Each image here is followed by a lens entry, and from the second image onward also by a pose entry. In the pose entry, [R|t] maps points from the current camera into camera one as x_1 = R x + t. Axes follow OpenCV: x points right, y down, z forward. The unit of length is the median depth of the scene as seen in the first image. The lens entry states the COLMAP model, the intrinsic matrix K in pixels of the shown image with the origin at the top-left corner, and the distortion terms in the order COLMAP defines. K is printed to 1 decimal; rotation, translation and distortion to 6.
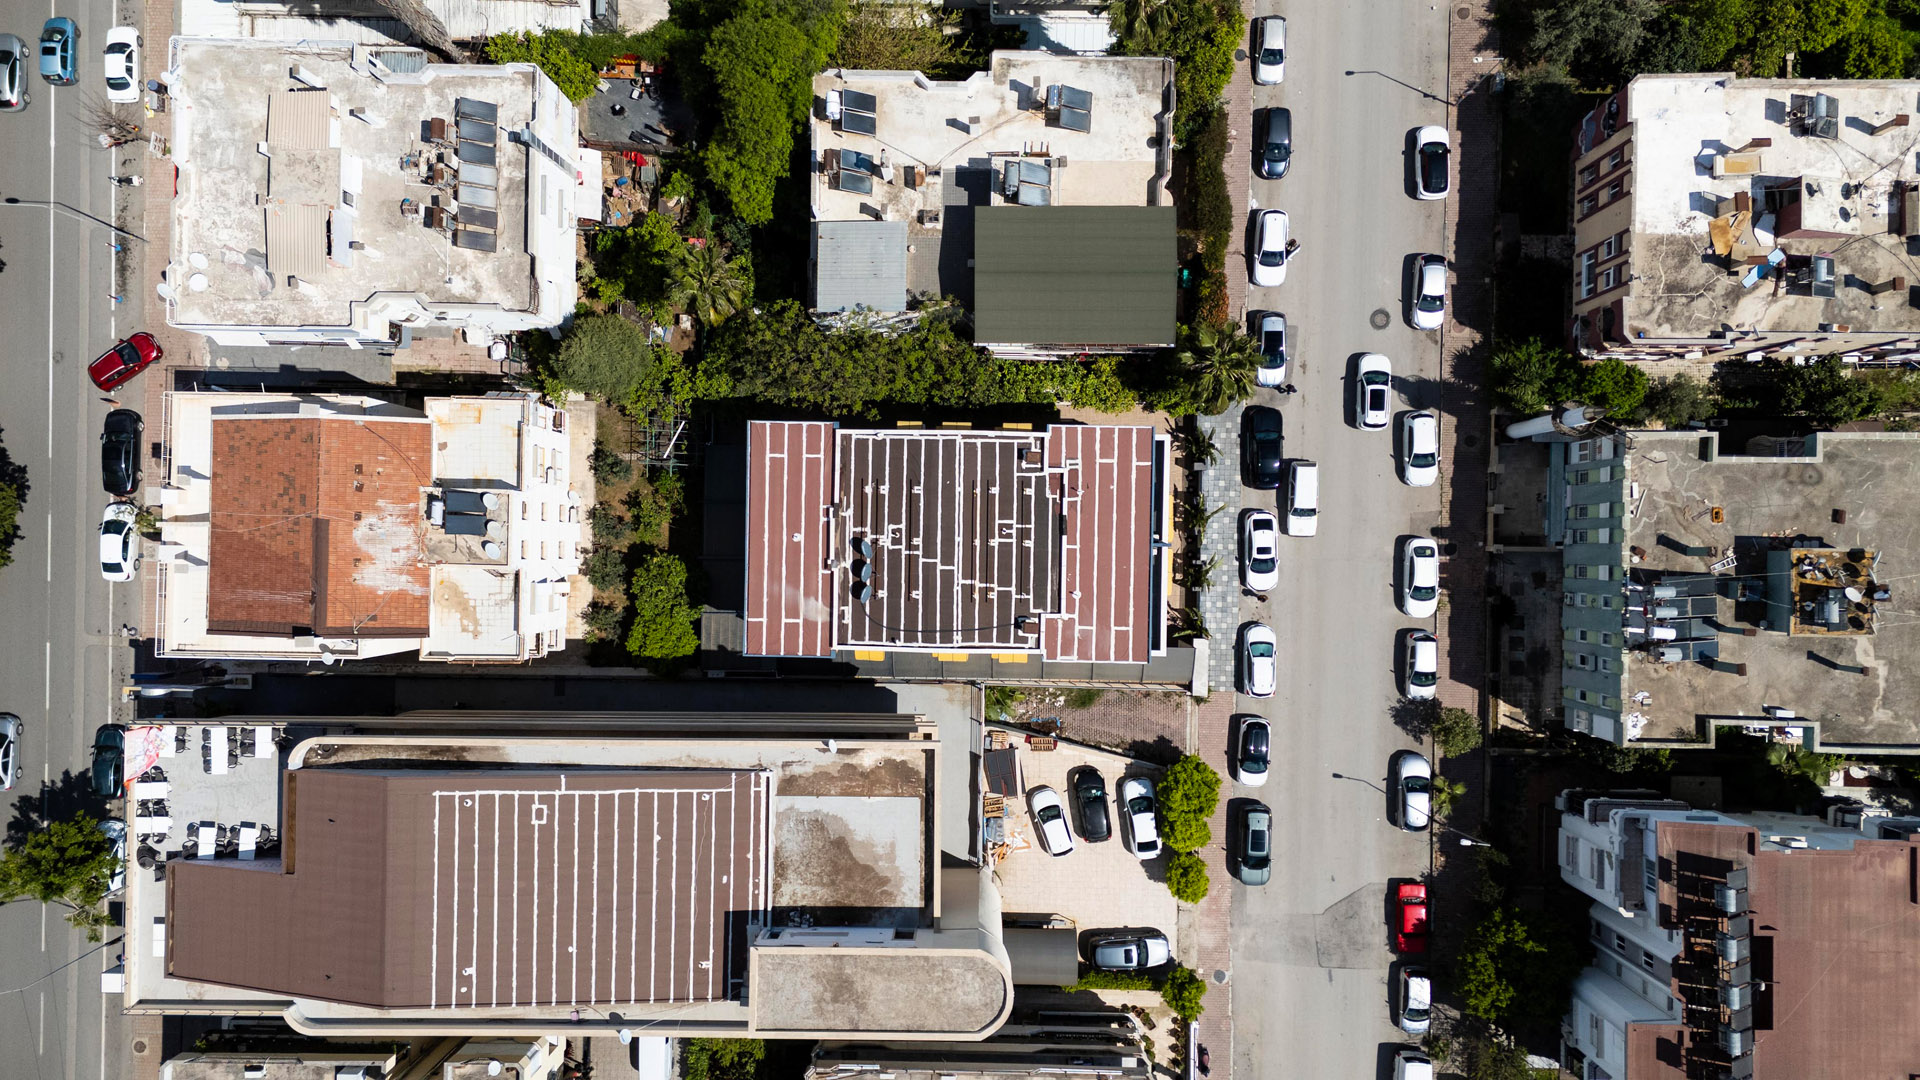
lens RADIAL K [[1422.8, 0, 962.8], [0, 1422.8, 538.8], [0, 0, 1]] dist [0.080070, -0.056426]
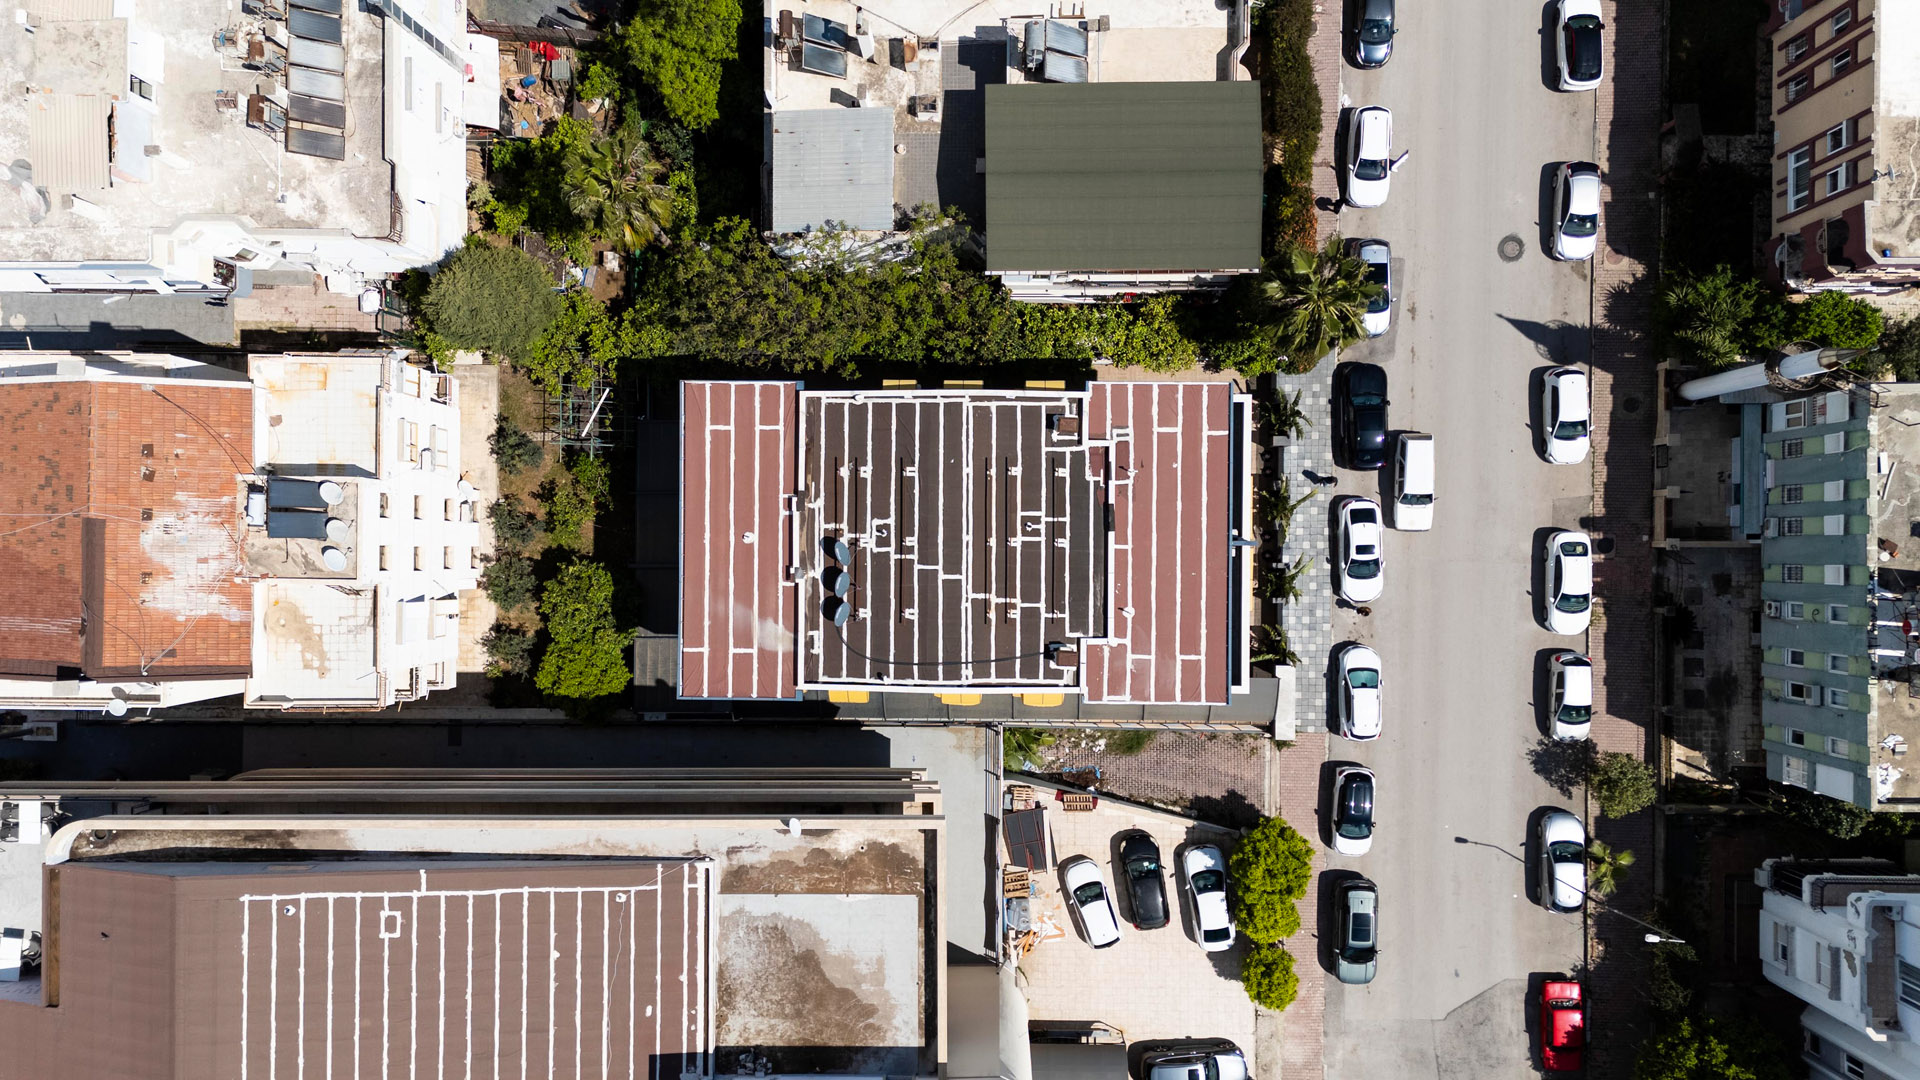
lens RADIAL K [[1422.8, 0, 957.5], [0, 1422.8, 543.7], [0, 0, 1]] dist [0.080070, -0.056426]
pose [[0.999890, -0.009863, -0.011040, 0.000155], [0.009883, 0.999950, 0.001798, 0.001623], [0.011022, -0.001906, 0.999937, 0.240567]]
